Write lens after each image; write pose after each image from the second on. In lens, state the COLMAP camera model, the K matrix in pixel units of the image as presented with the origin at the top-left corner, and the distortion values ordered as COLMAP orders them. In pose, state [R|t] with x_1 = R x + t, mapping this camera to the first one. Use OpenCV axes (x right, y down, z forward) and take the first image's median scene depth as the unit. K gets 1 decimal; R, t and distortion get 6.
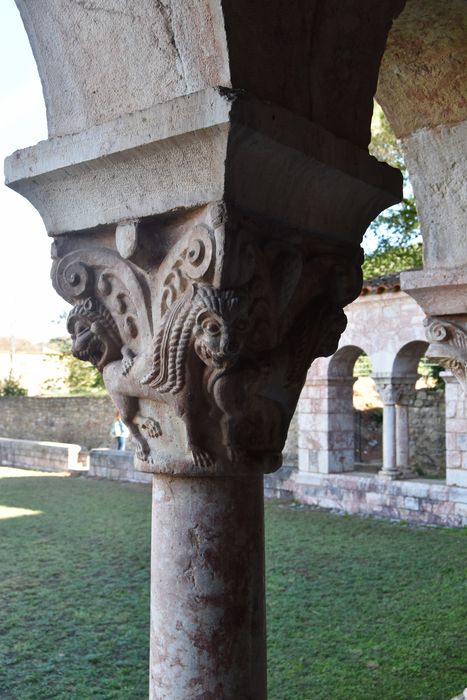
lens RADIAL K [[743.9, 0, 235.1], [0, 743.9, 347.5], [0, 0, 1]] dist [-0.018472, 0.000000]
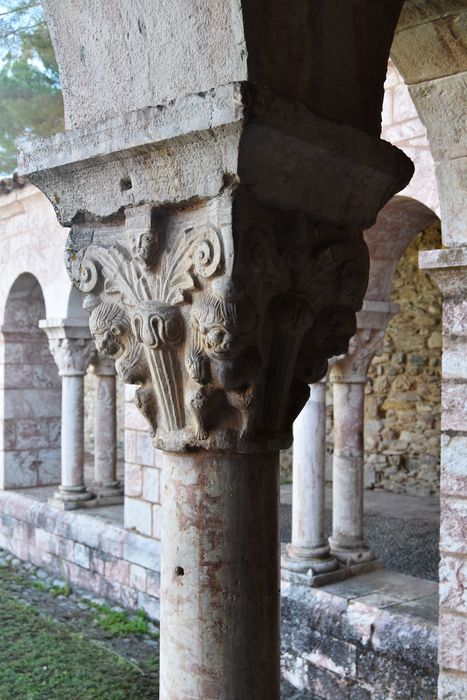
lens RADIAL K [[743.9, 0, 237.2], [0, 743.9, 350.6], [0, 0, 1]] dist [-0.018472, 0.000000]
pose [[0.996090, -0.001262, -0.088339, 0.362572], [0.005826, 0.998660, 0.051429, 0.028560], [0.088156, -0.051742, 0.994762, 0.428312]]
